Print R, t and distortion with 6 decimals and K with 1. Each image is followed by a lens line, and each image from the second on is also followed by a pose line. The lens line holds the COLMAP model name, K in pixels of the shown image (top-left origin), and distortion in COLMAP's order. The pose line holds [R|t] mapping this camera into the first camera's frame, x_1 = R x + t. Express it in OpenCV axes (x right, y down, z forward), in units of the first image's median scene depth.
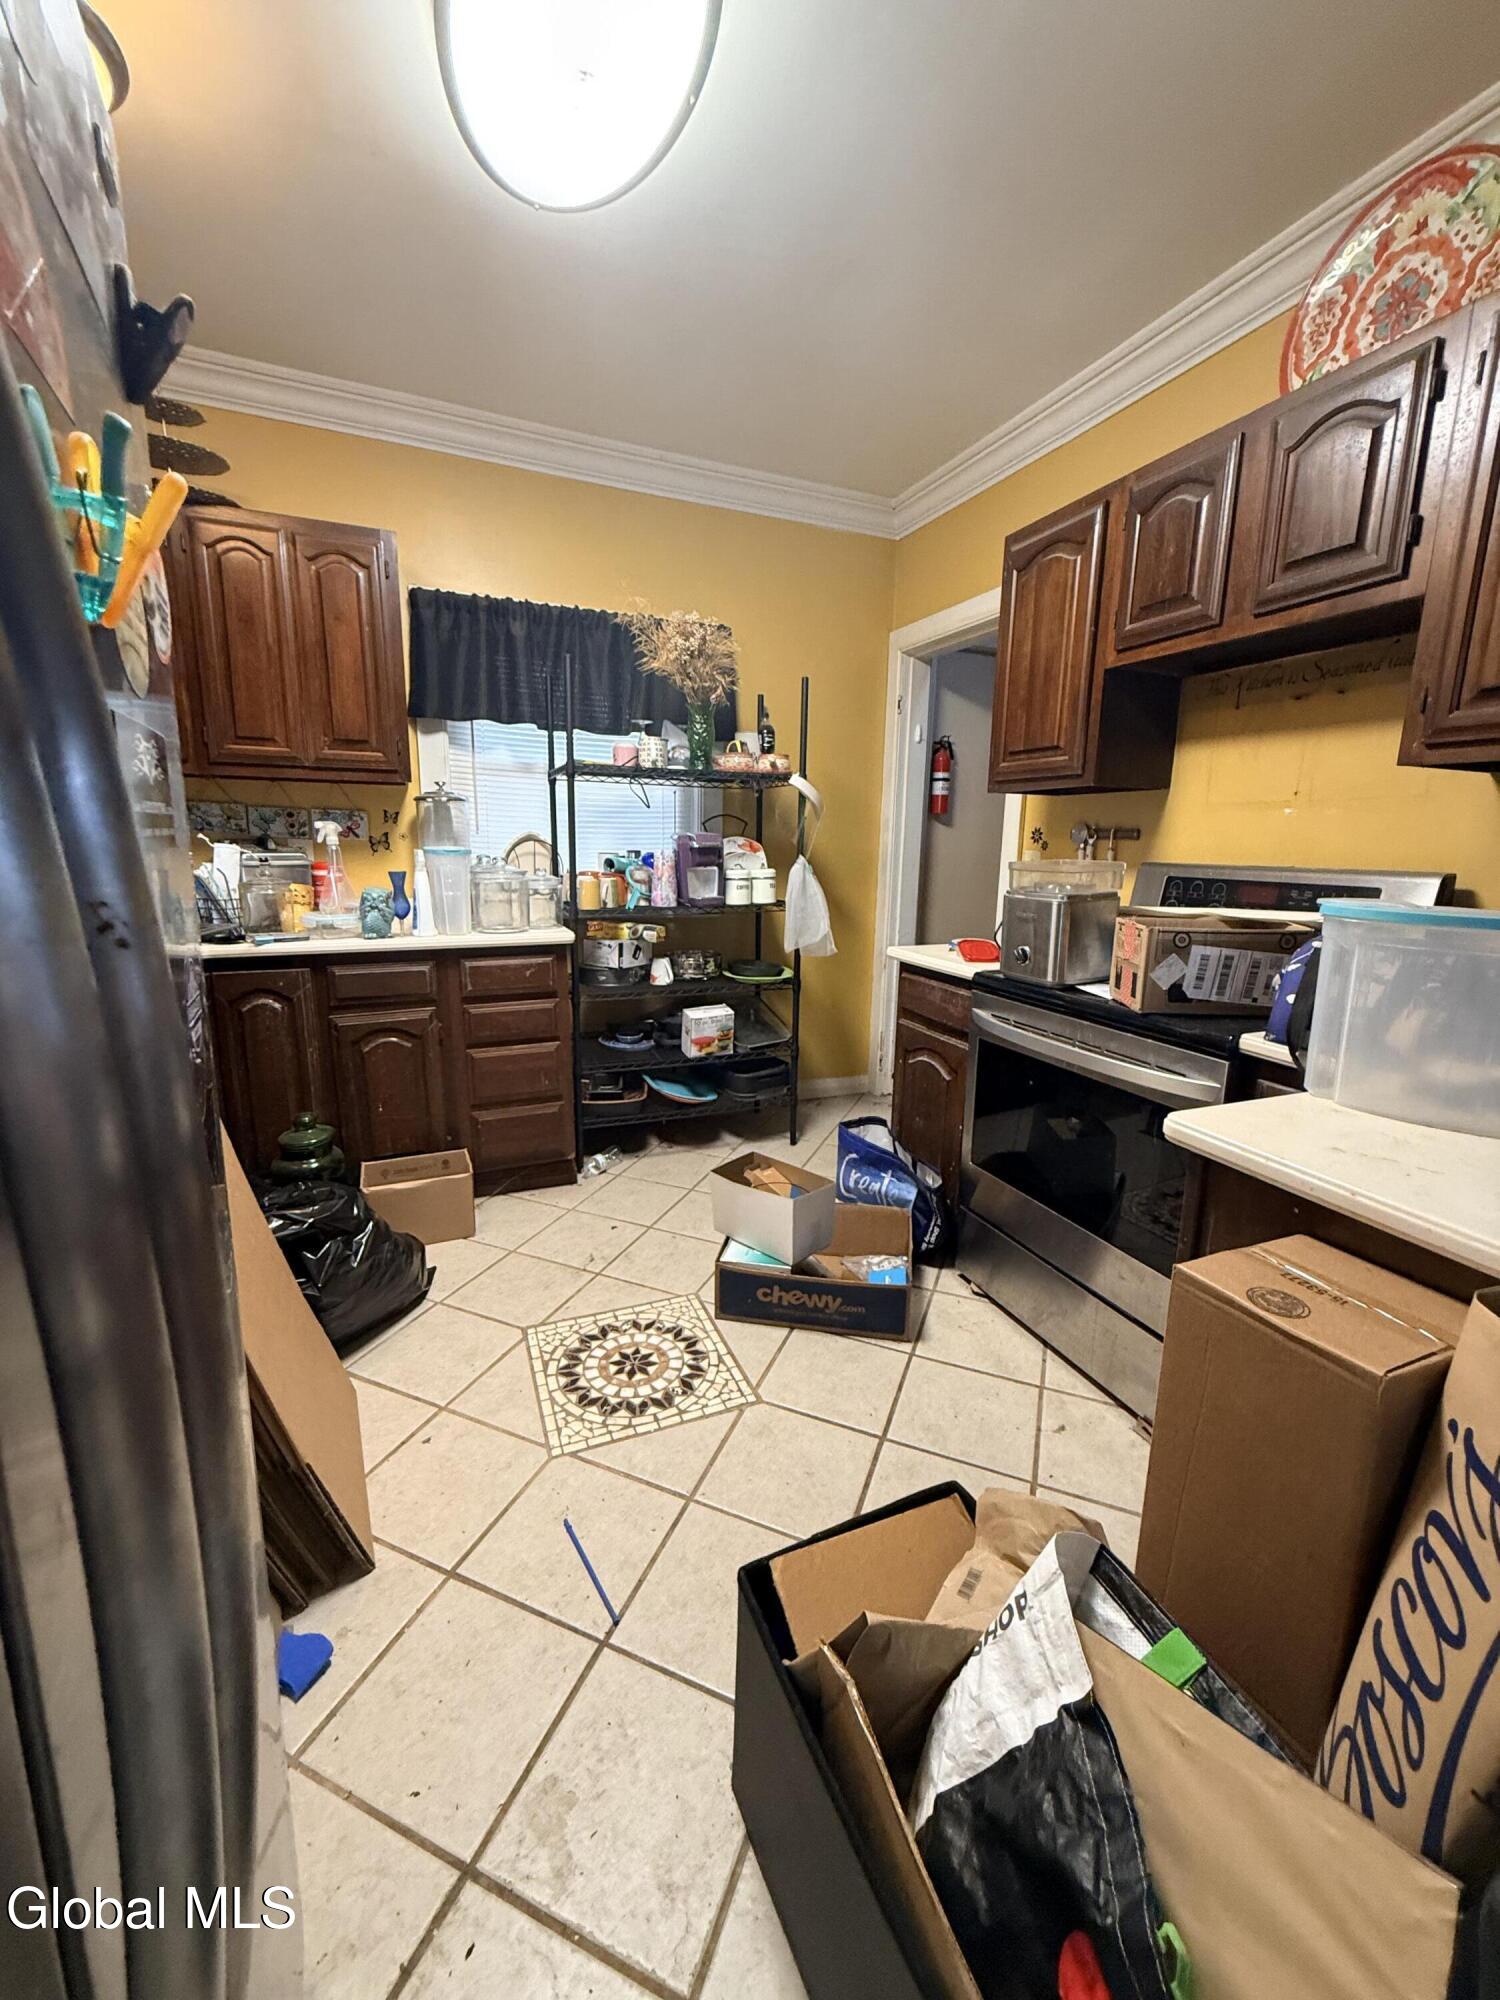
lens RADIAL K [[800.3, 0, 753.3], [0, 800.3, 993.8], [0, 0, 1]] dist [0.000028, 0.001010]
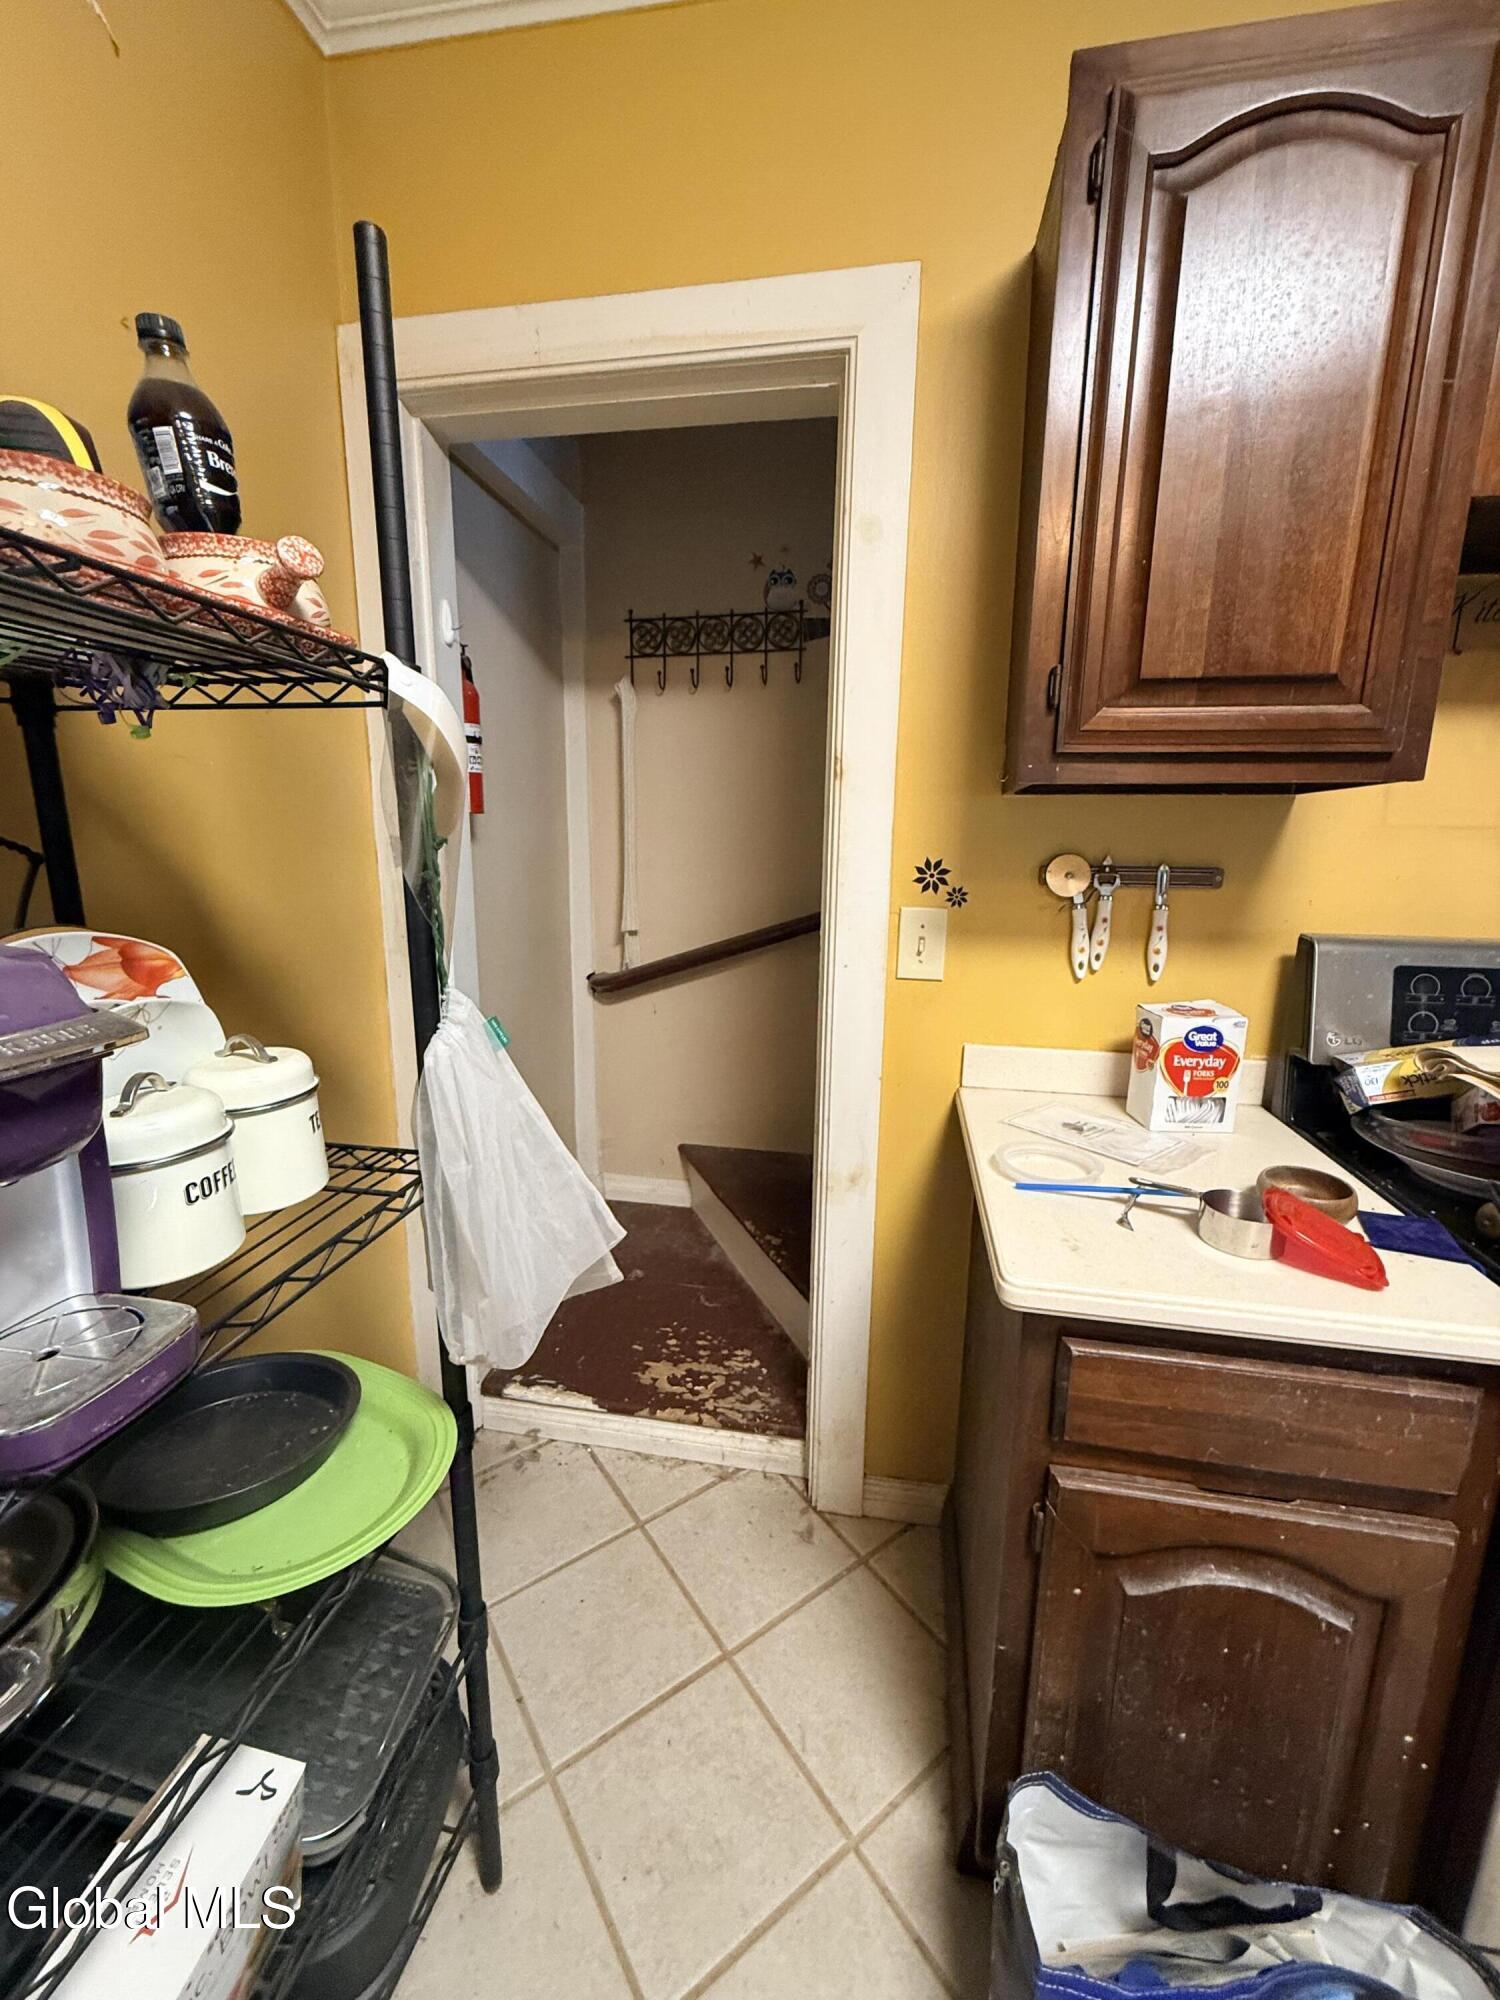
lens RADIAL K [[800.3, 0, 753.6], [0, 800.3, 998.5], [0, 0, 1]] dist [0.000028, 0.001010]
pose [[0.539424, -0.175347, 0.823575, -0.122523], [0.156064, 0.981951, 0.106848, -0.223699], [-0.827445, 0.070894, 0.557053, 0.959350]]
